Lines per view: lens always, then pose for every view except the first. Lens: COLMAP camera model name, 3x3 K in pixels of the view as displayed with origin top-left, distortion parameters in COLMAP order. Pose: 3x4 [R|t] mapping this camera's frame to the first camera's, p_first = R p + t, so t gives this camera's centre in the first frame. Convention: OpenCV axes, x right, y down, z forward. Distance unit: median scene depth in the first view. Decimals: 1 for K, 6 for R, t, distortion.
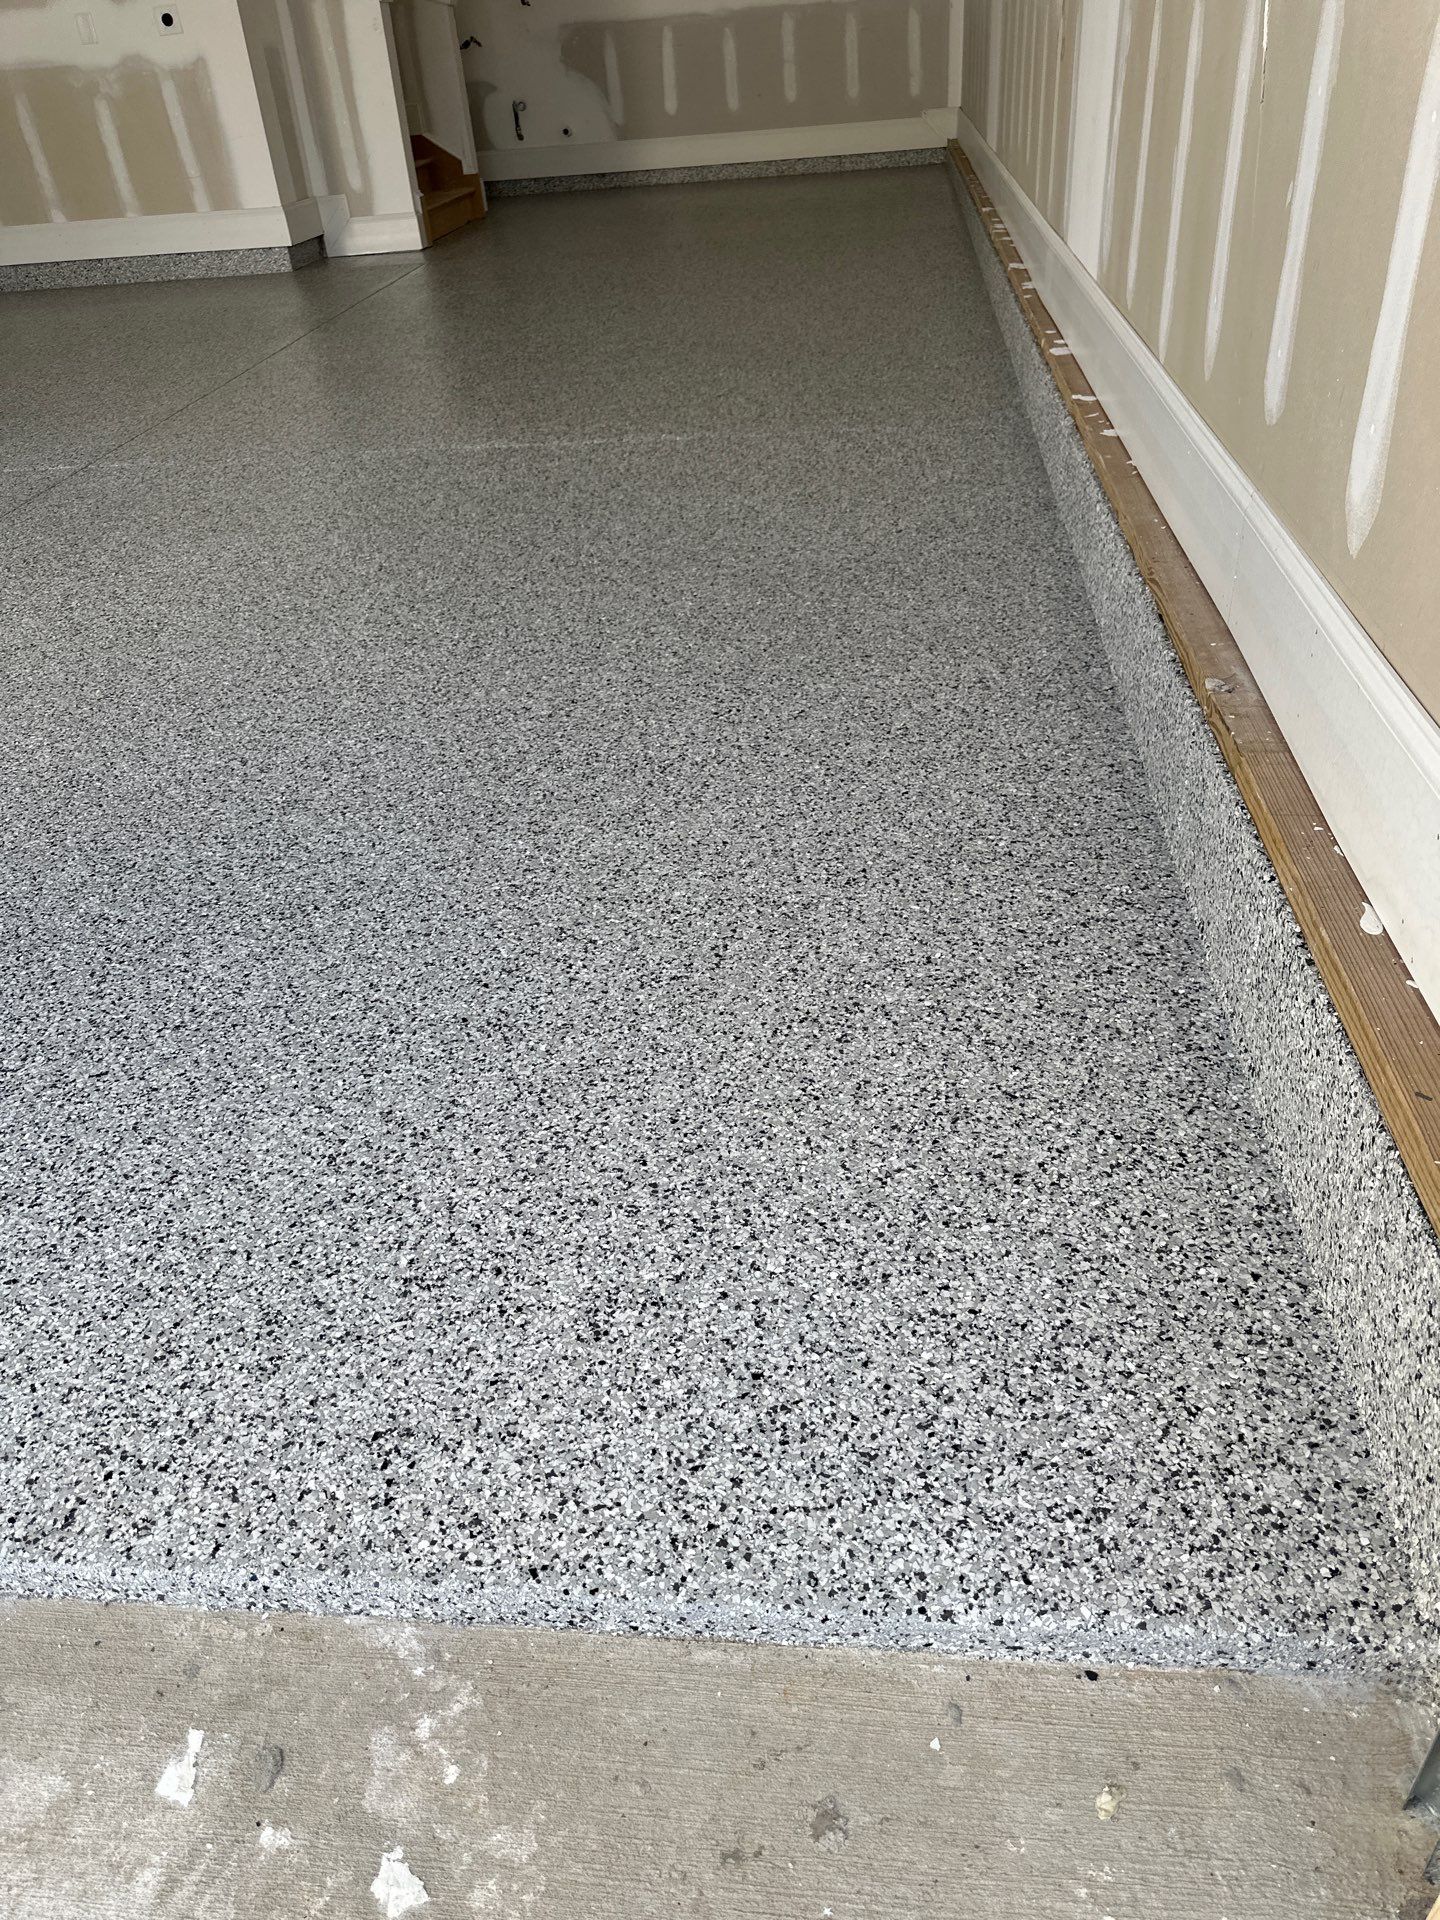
lens RADIAL K [[1367.2, 0, 710.5], [0, 1367.2, 958.7], [0, 0, 1]] dist [0.042212, -0.050945]
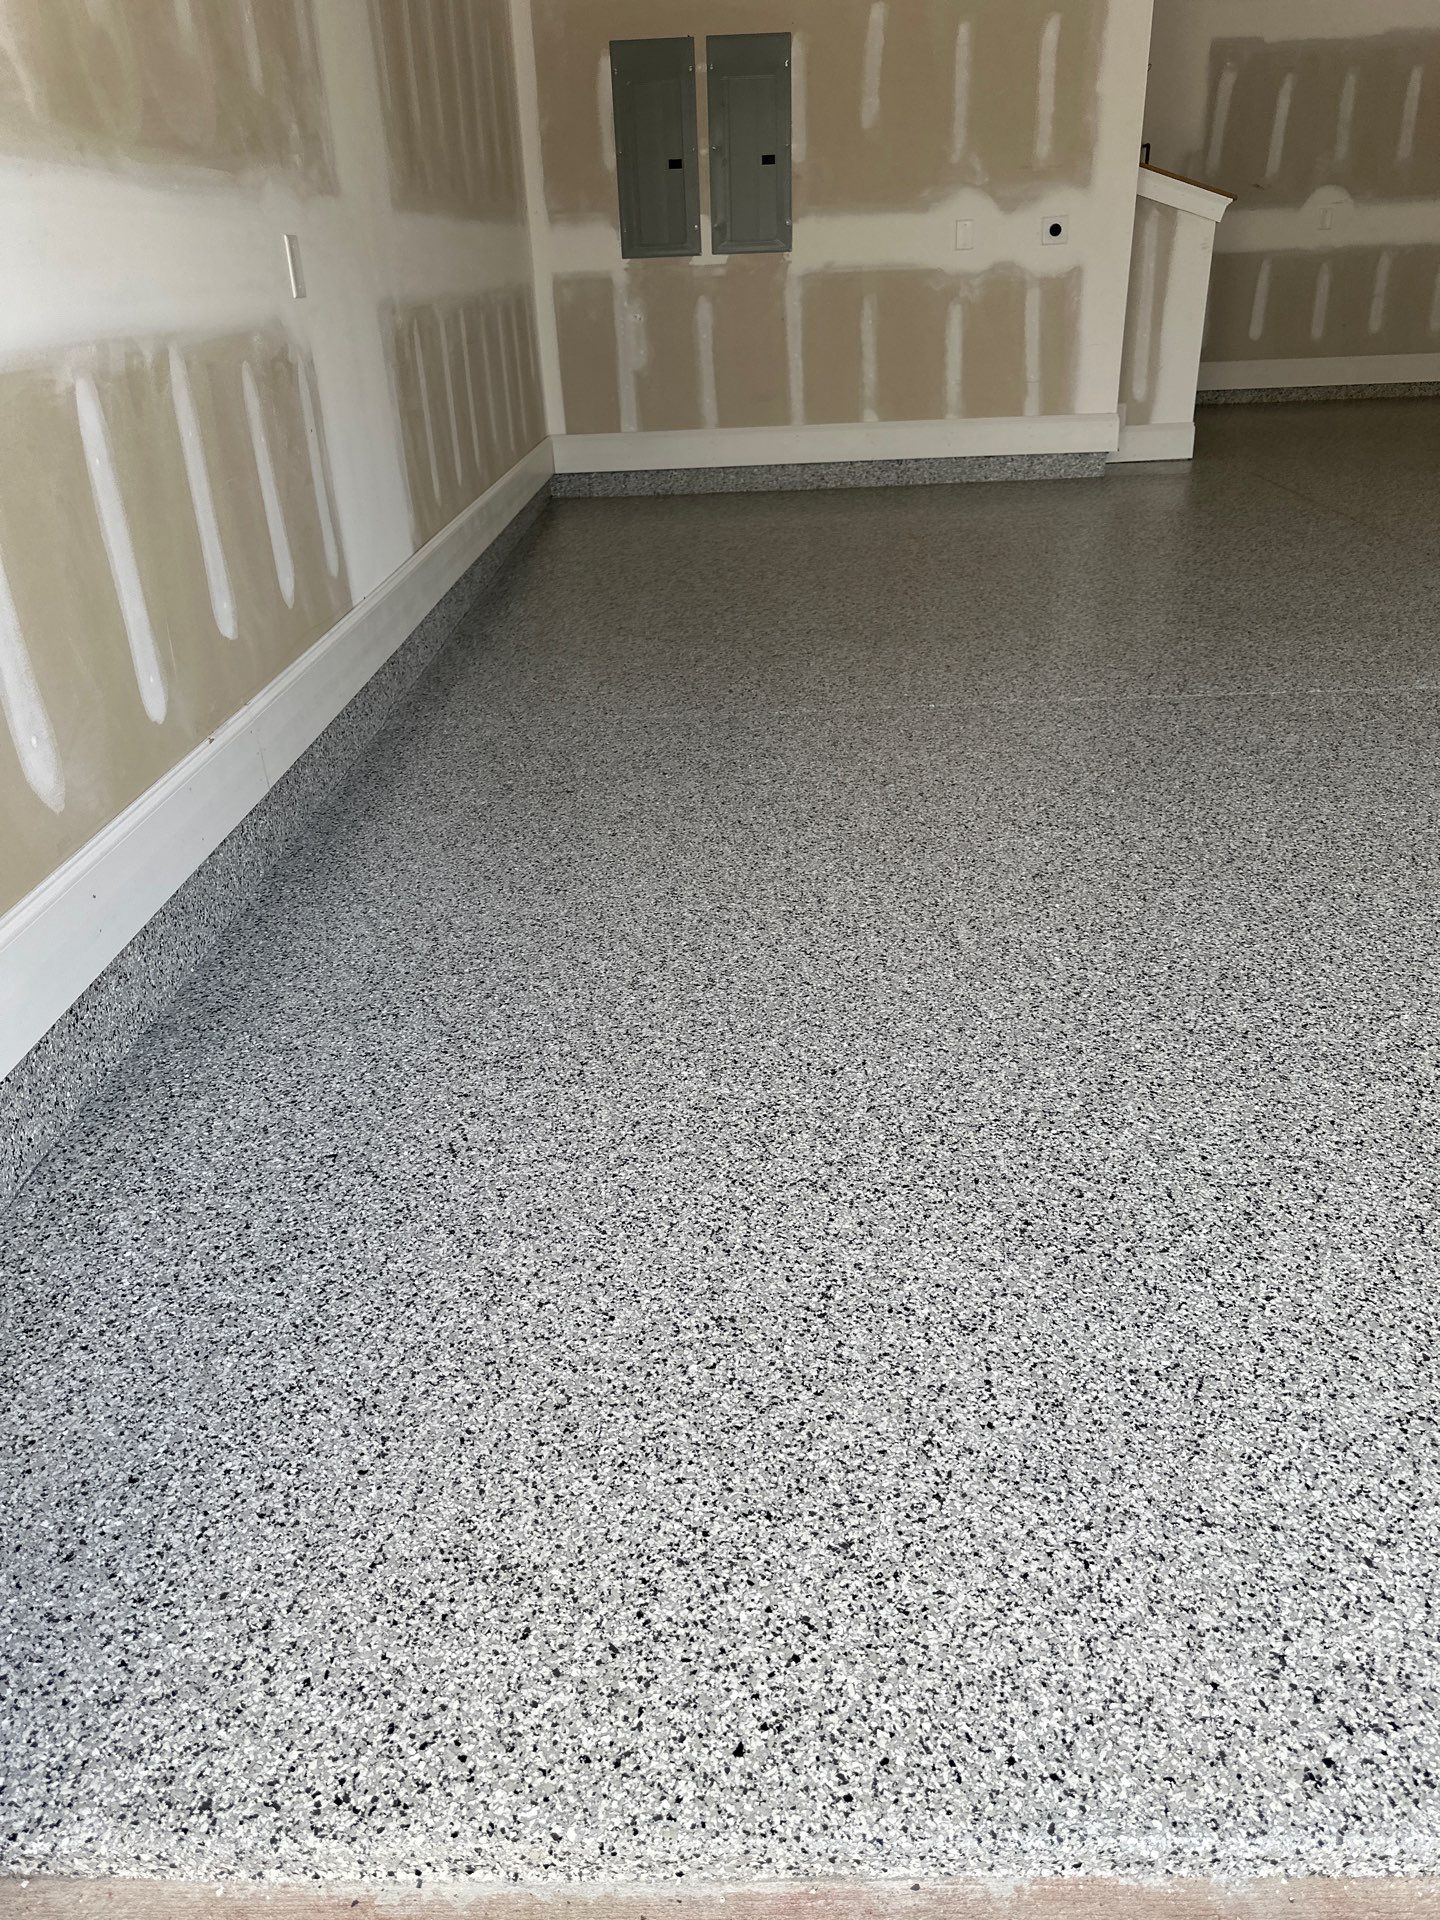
lens RADIAL K [[1367.2, 0, 706.0], [0, 1367.2, 945.9], [0, 0, 1]] dist [0.042212, -0.050945]
pose [[0.996444, -0.001664, 0.084239, -0.712515], [0.013286, 0.990400, -0.137588, -0.044520], [-0.083201, 0.138218, 0.986901, 0.120633]]
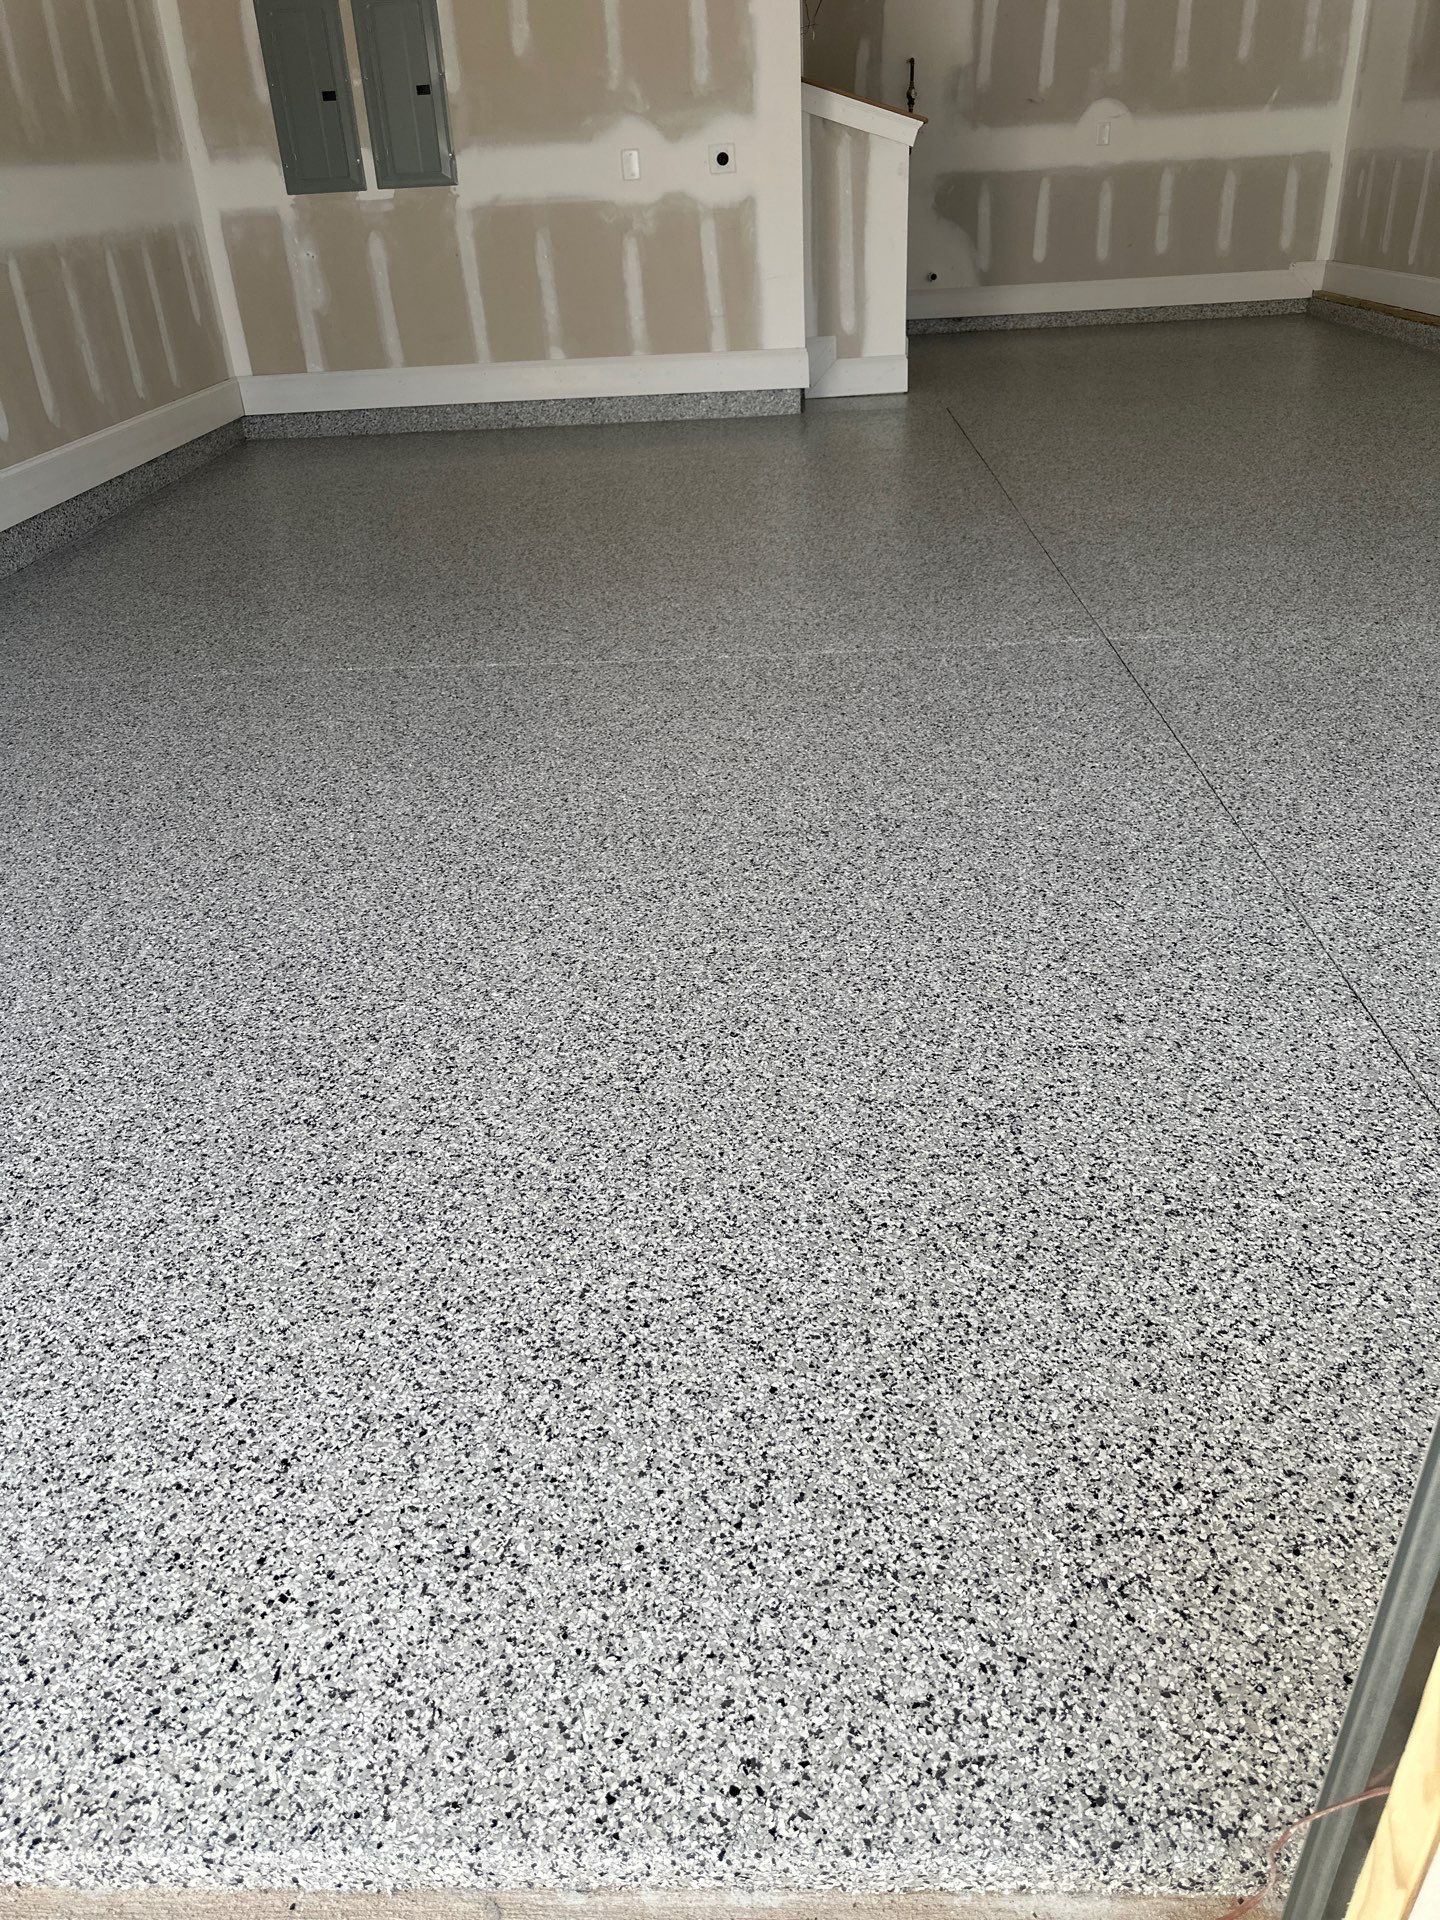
lens RADIAL K [[1367.2, 0, 711.6], [0, 1367.2, 934.4], [0, 0, 1]] dist [0.042212, -0.050945]
pose [[0.997369, -0.013891, 0.071143, -0.468874], [0.020406, 0.995578, -0.091690, -0.056399], [-0.069554, 0.092901, 0.993243, 0.097297]]
